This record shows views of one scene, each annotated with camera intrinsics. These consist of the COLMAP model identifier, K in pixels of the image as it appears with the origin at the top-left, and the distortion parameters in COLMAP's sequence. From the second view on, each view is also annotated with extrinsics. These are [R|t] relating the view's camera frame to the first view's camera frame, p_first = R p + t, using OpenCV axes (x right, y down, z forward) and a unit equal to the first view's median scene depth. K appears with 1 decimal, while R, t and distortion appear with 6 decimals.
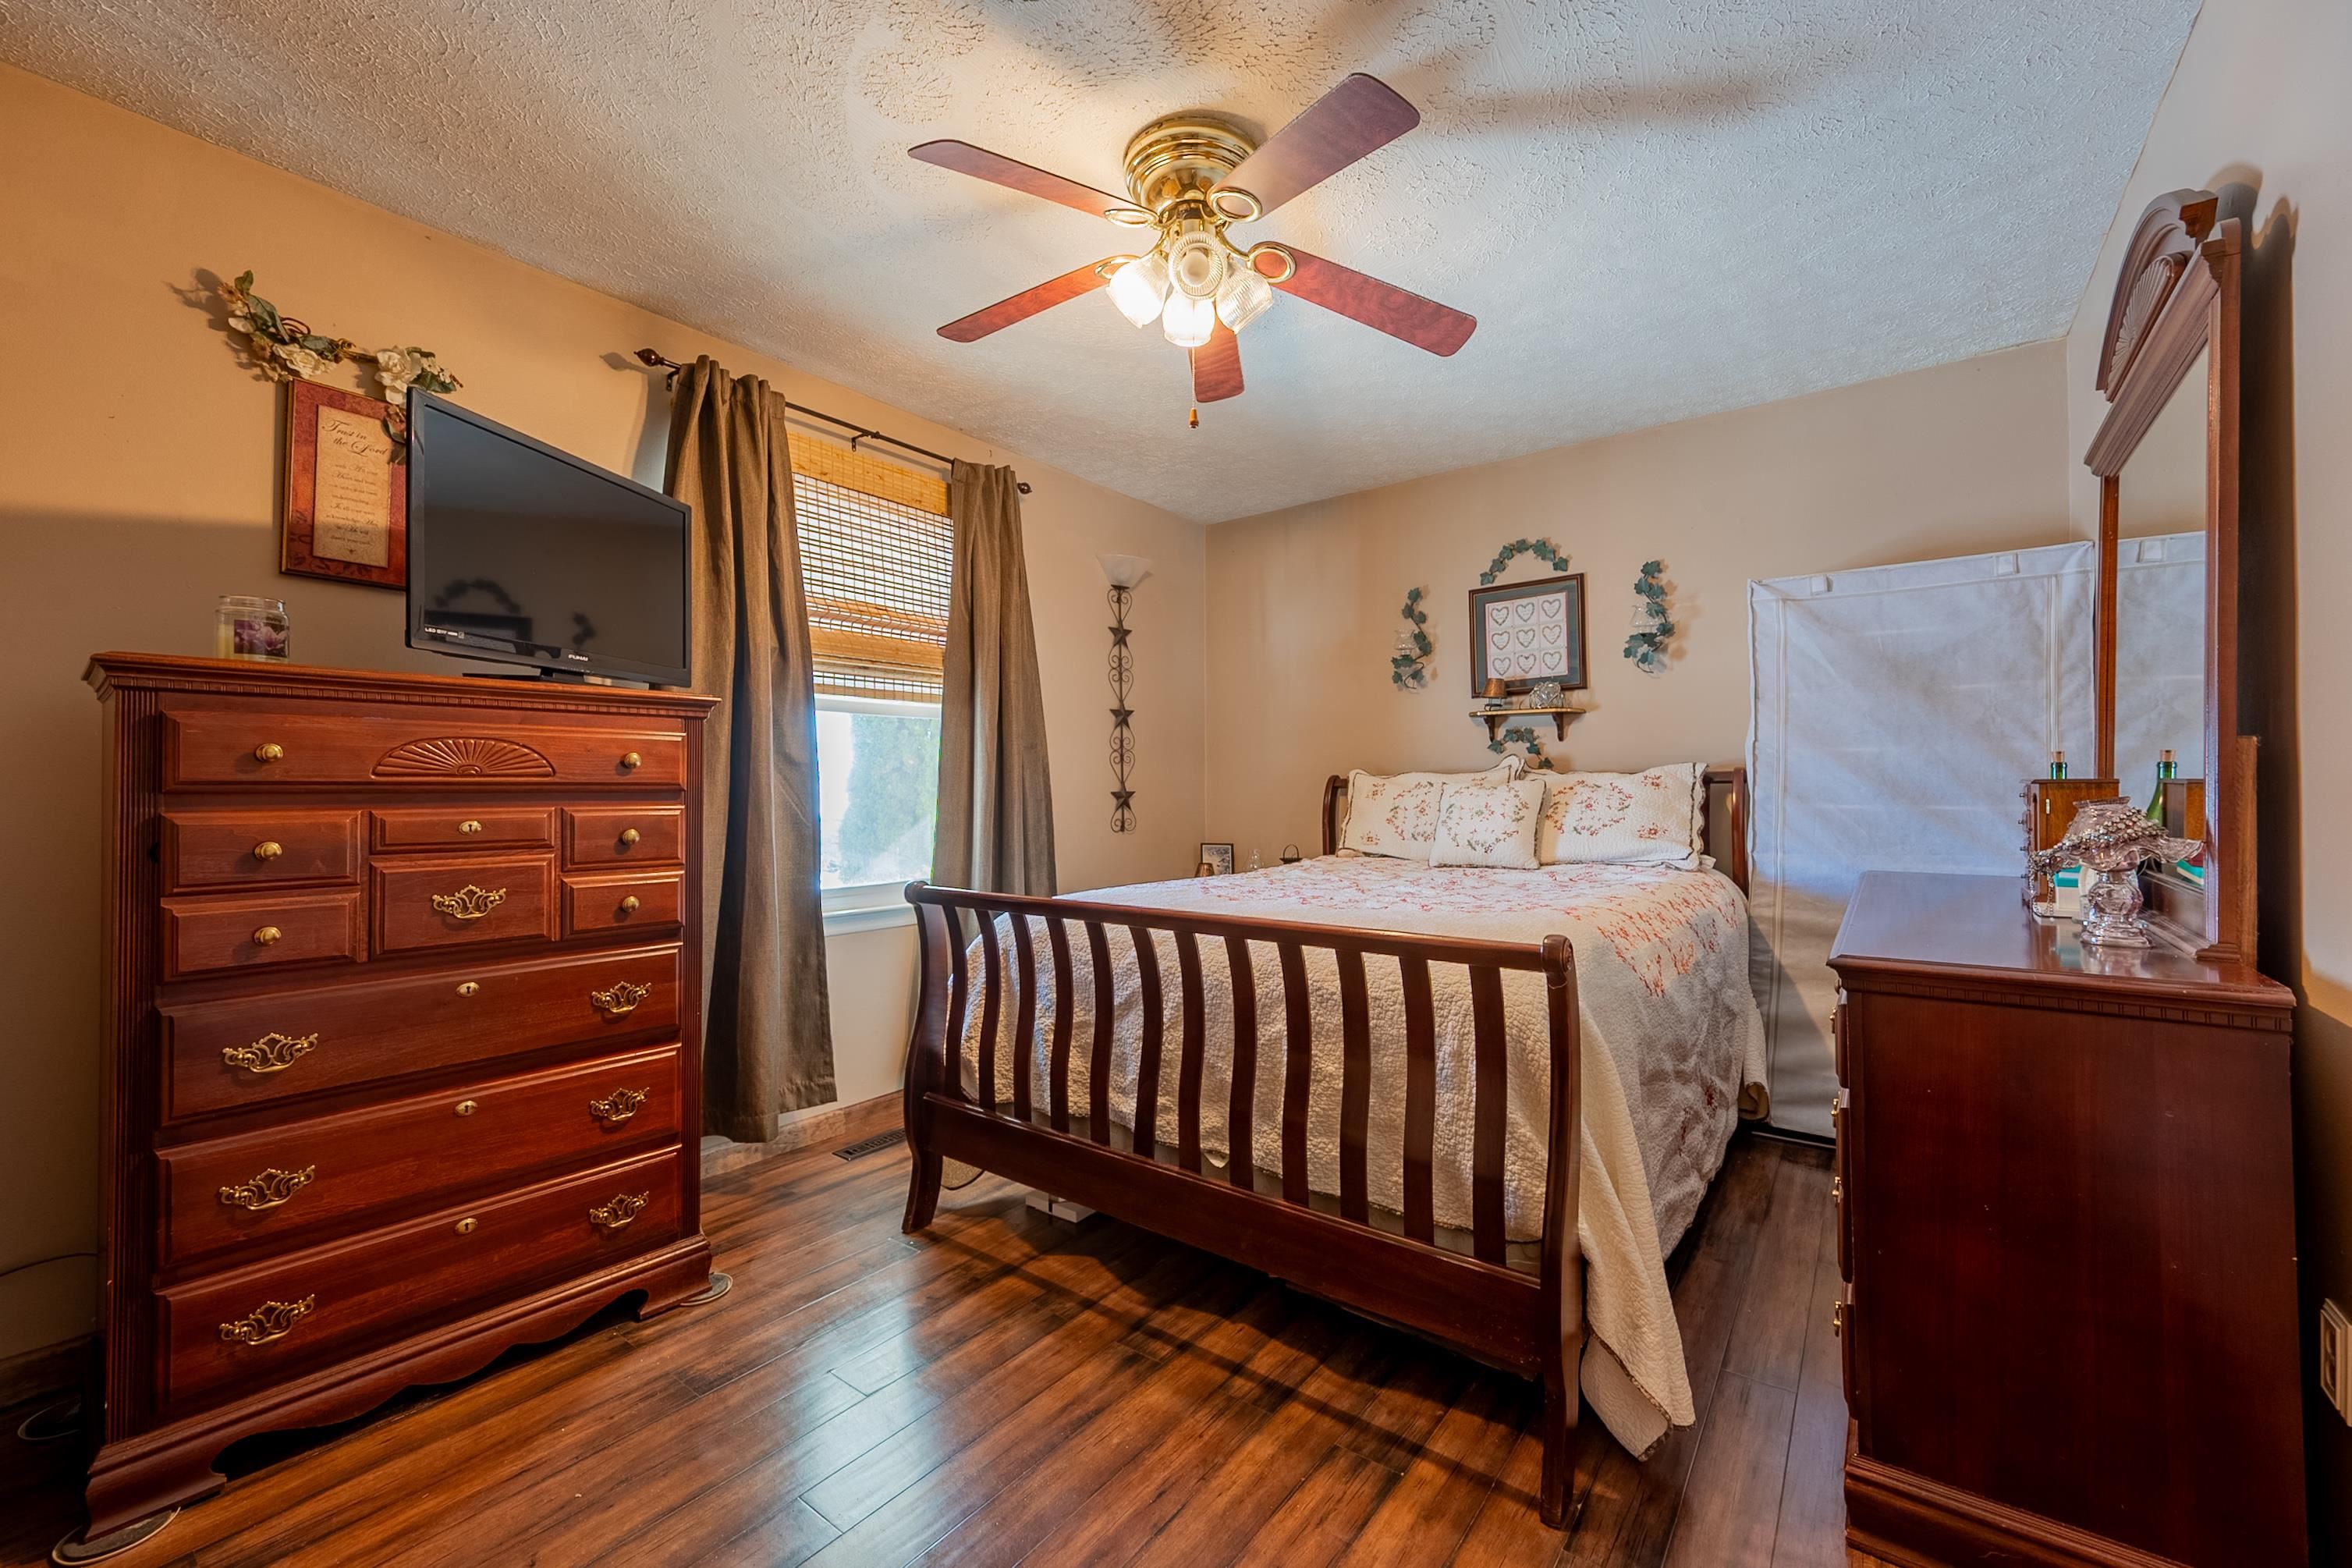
lens RADIAL K [[937.8, 0, 1175.2], [0, 937.8, 786.8], [0, 0, 1]] dist [0.001271, 0.000101]
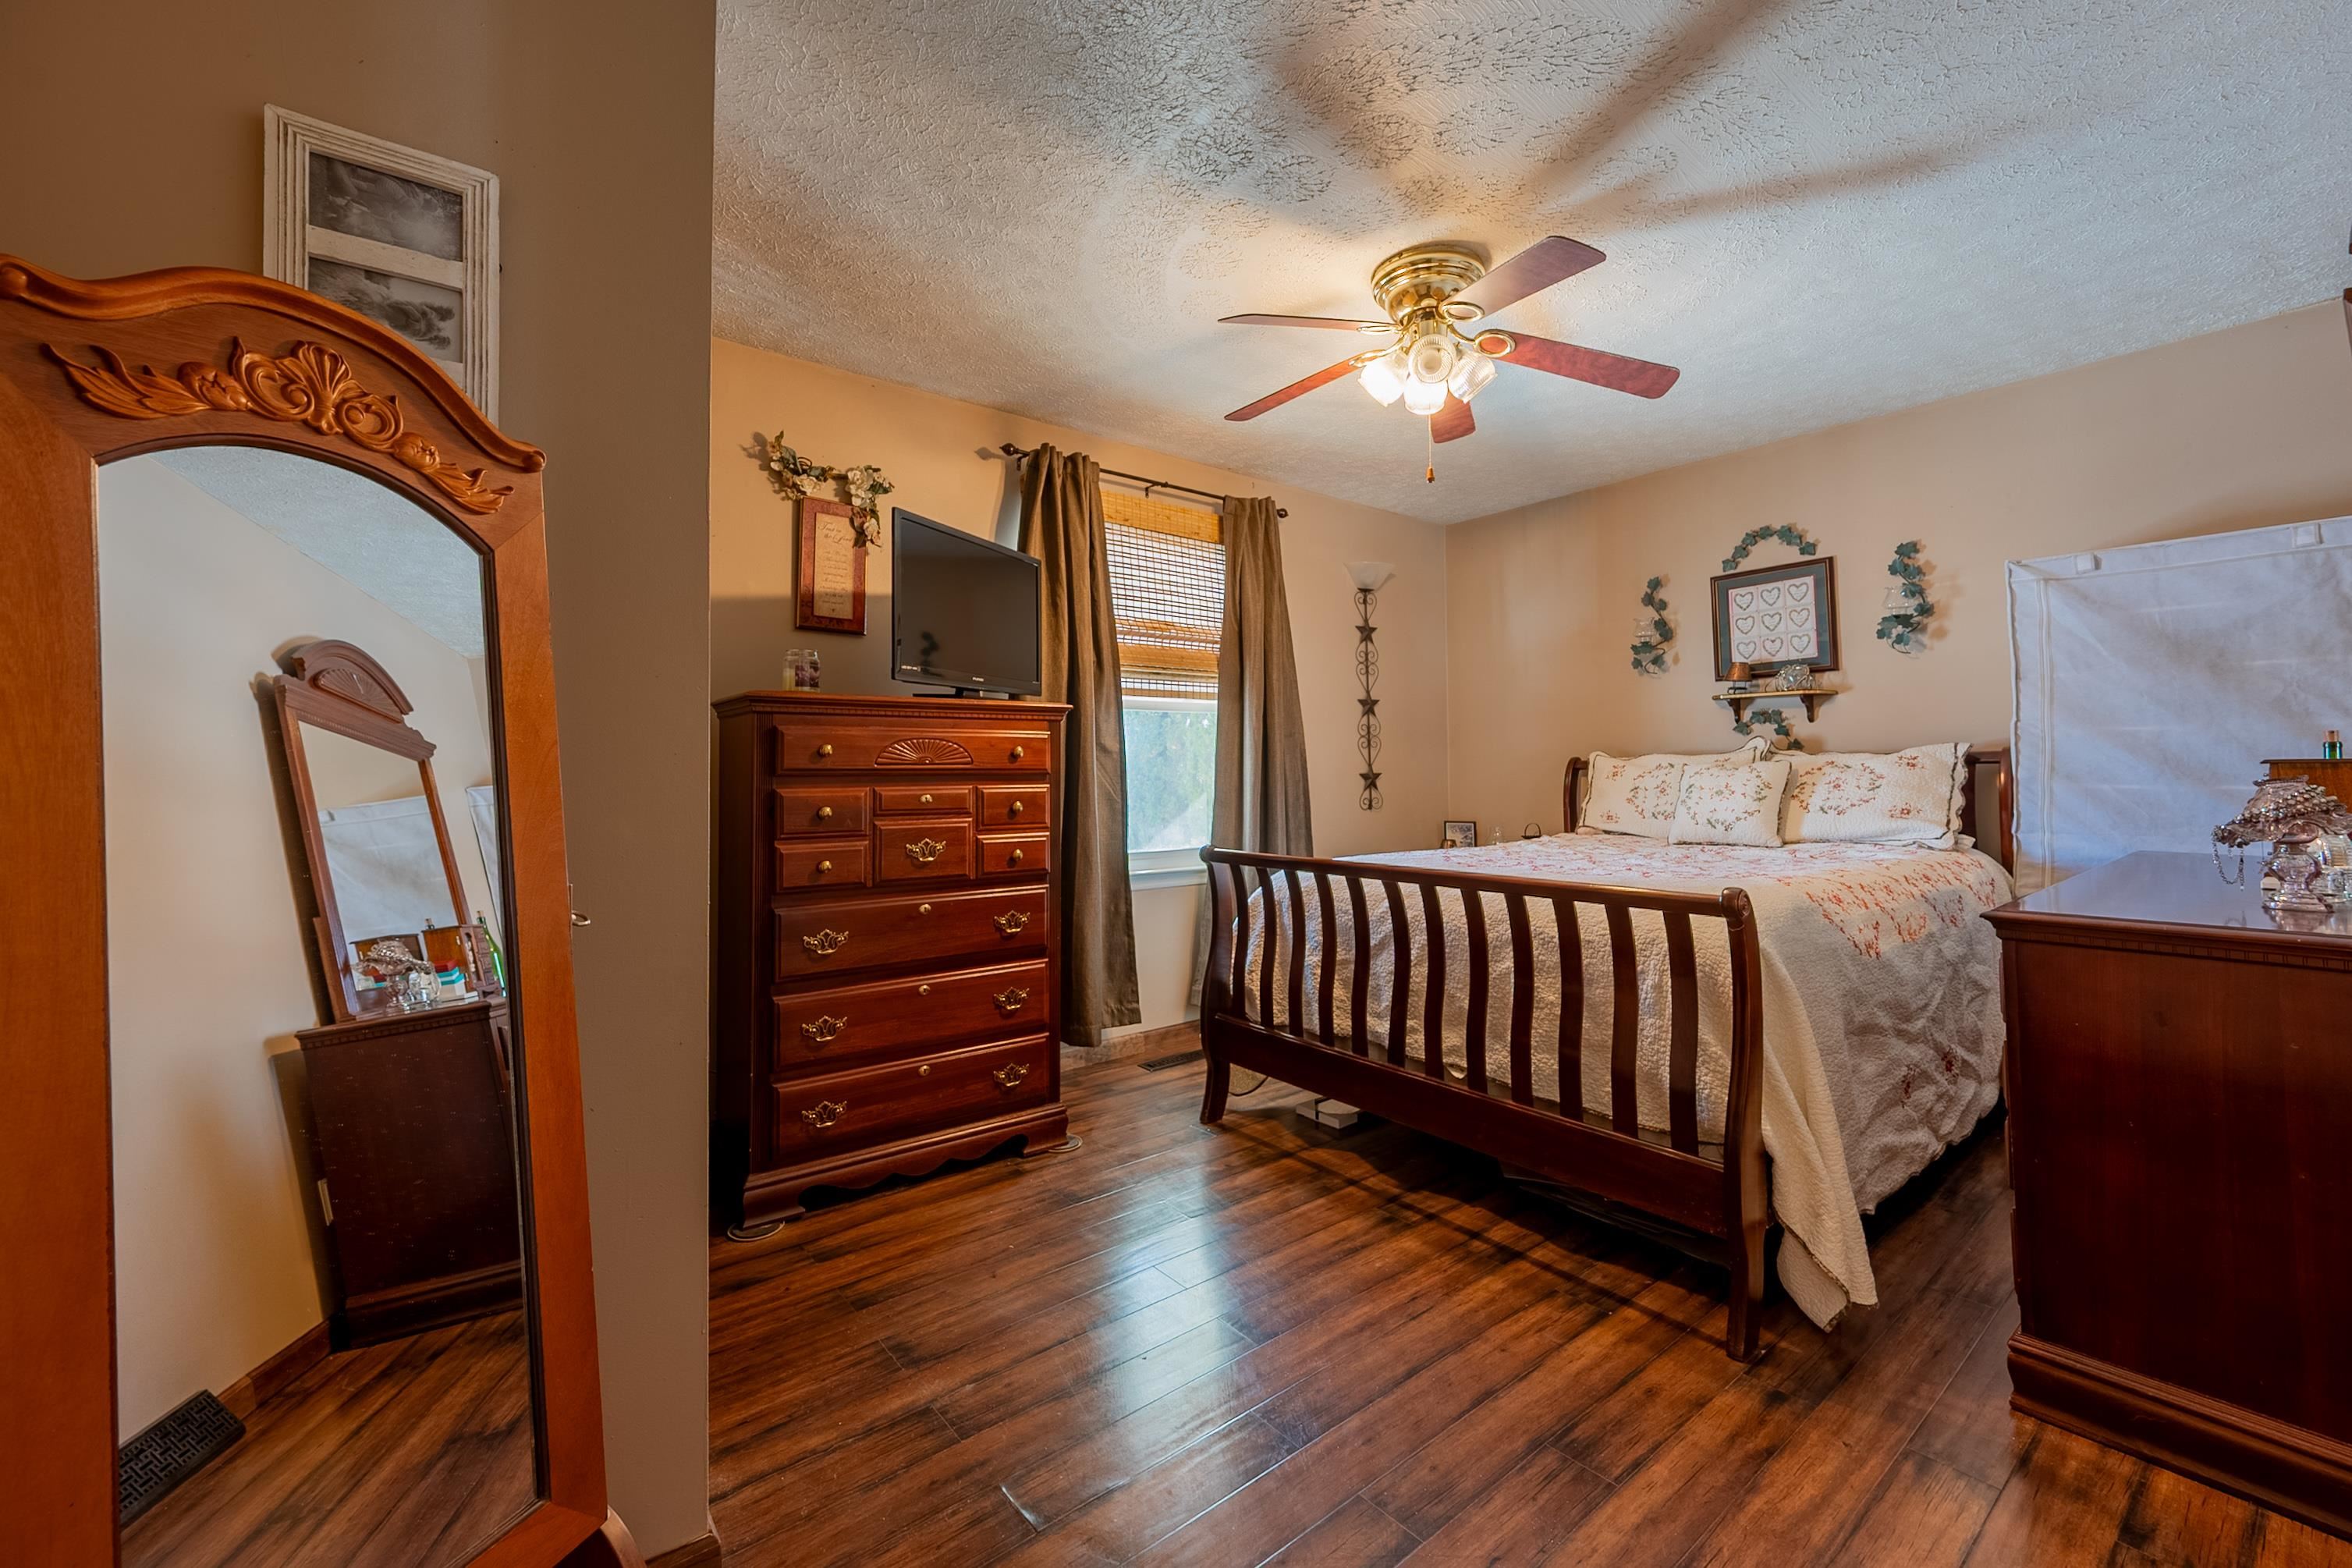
lens RADIAL K [[952.0, 0, 1175.7], [0, 952.0, 740.9], [0, 0, 1]] dist [0.001194, 0.000041]
pose [[0.968779, -0.011244, -0.247671, 0.000880], [0.004111, 0.999562, -0.029297, -0.002296], [0.247892, 0.027364, 0.968401, -0.288903]]
